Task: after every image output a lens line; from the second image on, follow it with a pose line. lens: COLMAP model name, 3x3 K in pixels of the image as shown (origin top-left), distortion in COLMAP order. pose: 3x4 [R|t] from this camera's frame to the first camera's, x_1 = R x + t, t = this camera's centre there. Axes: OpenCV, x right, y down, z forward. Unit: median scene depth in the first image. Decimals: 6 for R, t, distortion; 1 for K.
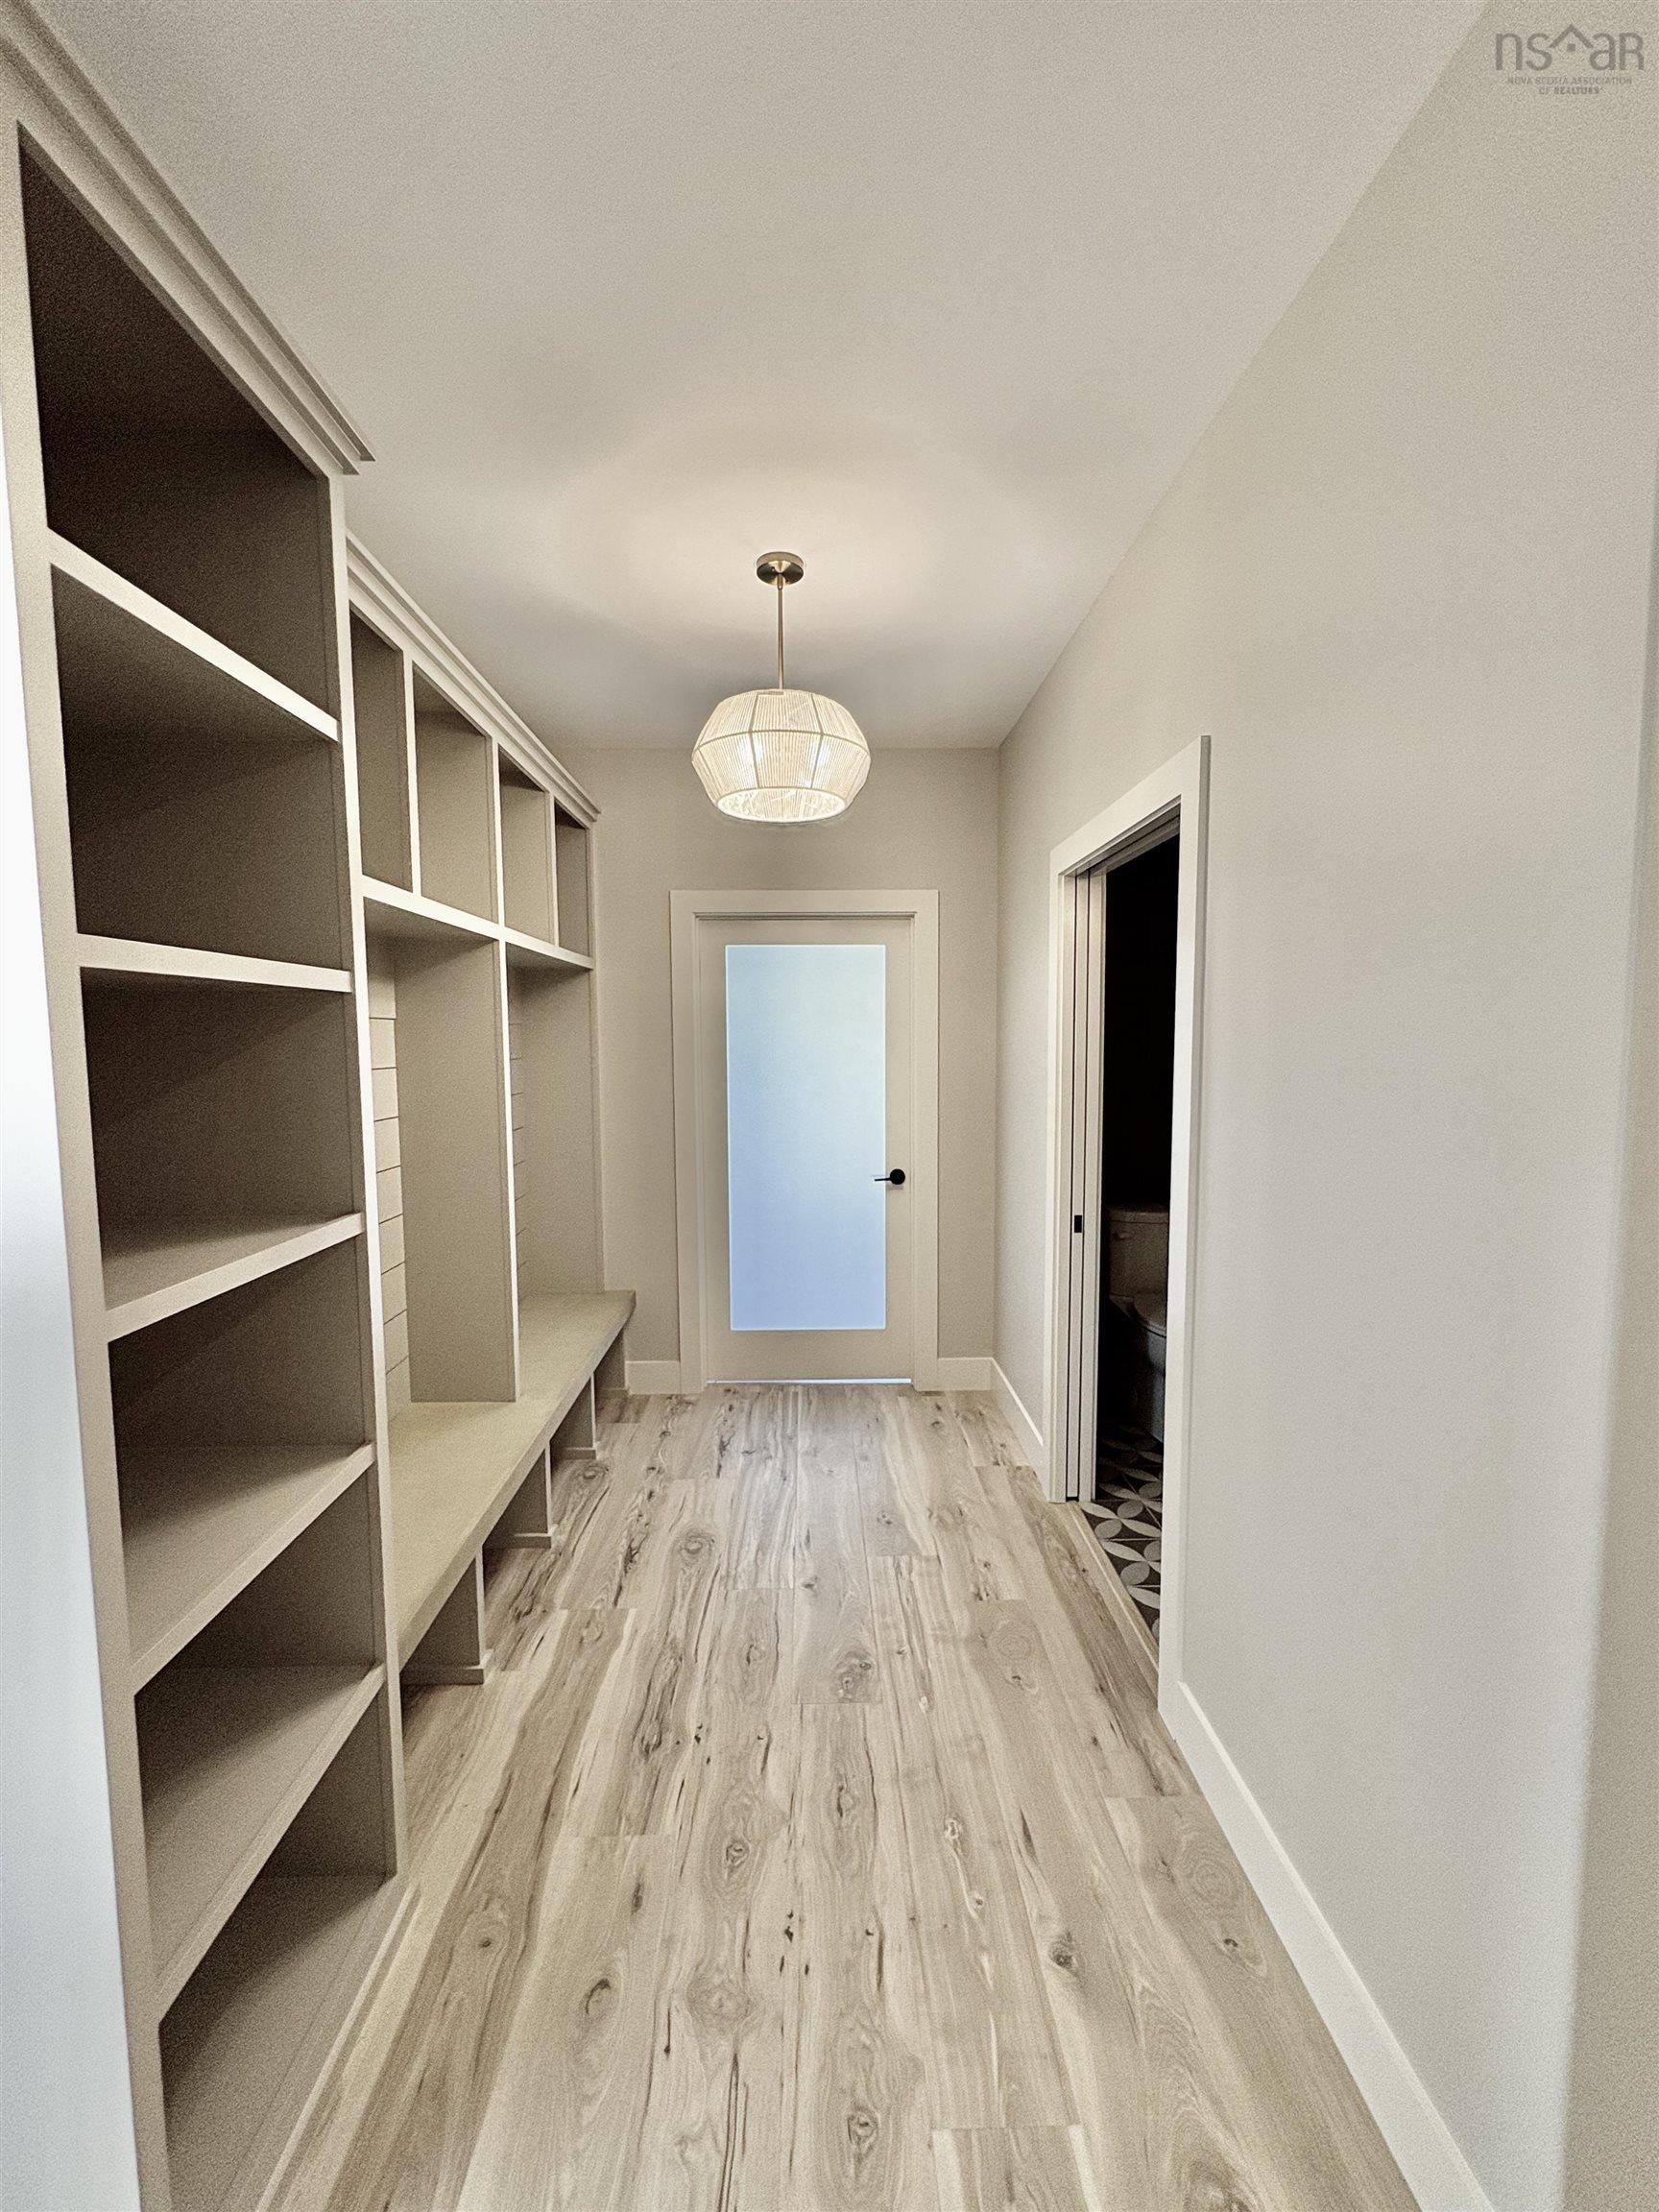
lens RADIAL K [[883.4, 0, 829.5], [0, 883.4, 1106.0], [0, 0, 1]] dist [0.000274, 0.000371]
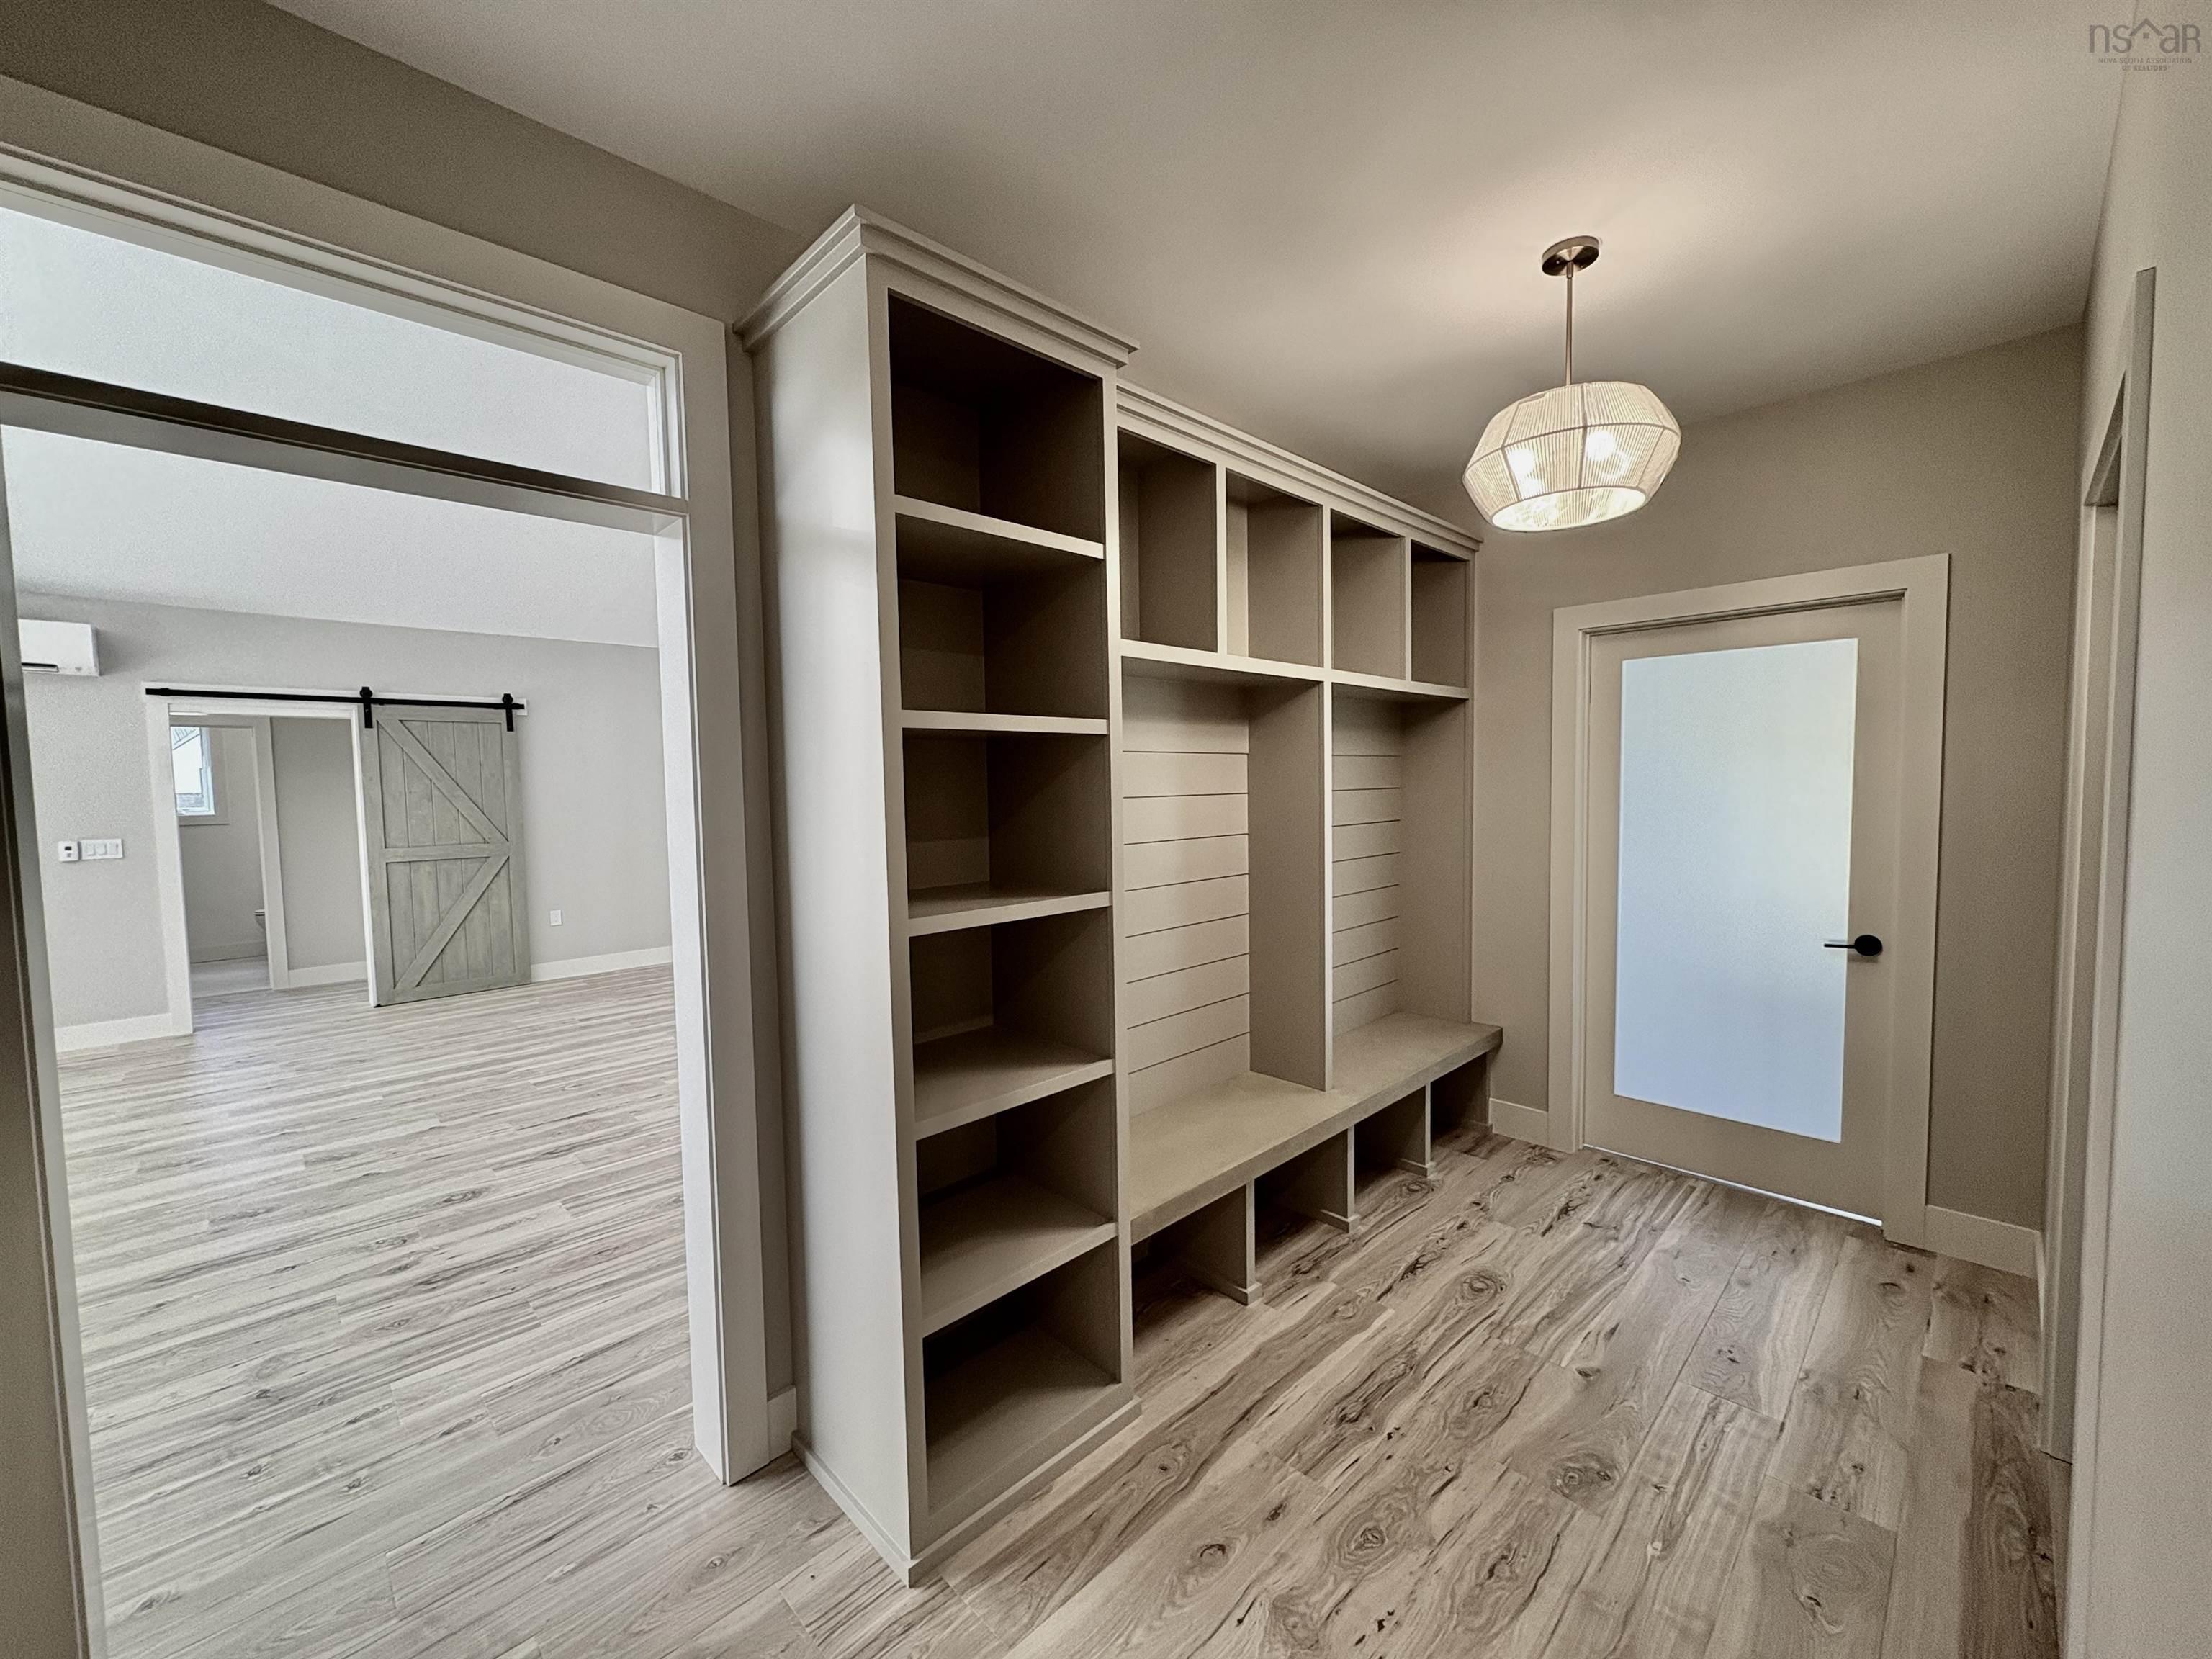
lens RADIAL K [[883.4, 0, 1106.6], [0, 883.4, 833.9], [0, 0, 1]] dist [0.000274, 0.000371]
pose [[0.682706, 0.036364, -0.729788, 0.308483], [-0.043110, 0.999026, 0.009451, 0.010647], [0.729421, 0.025009, 0.683608, 0.024207]]
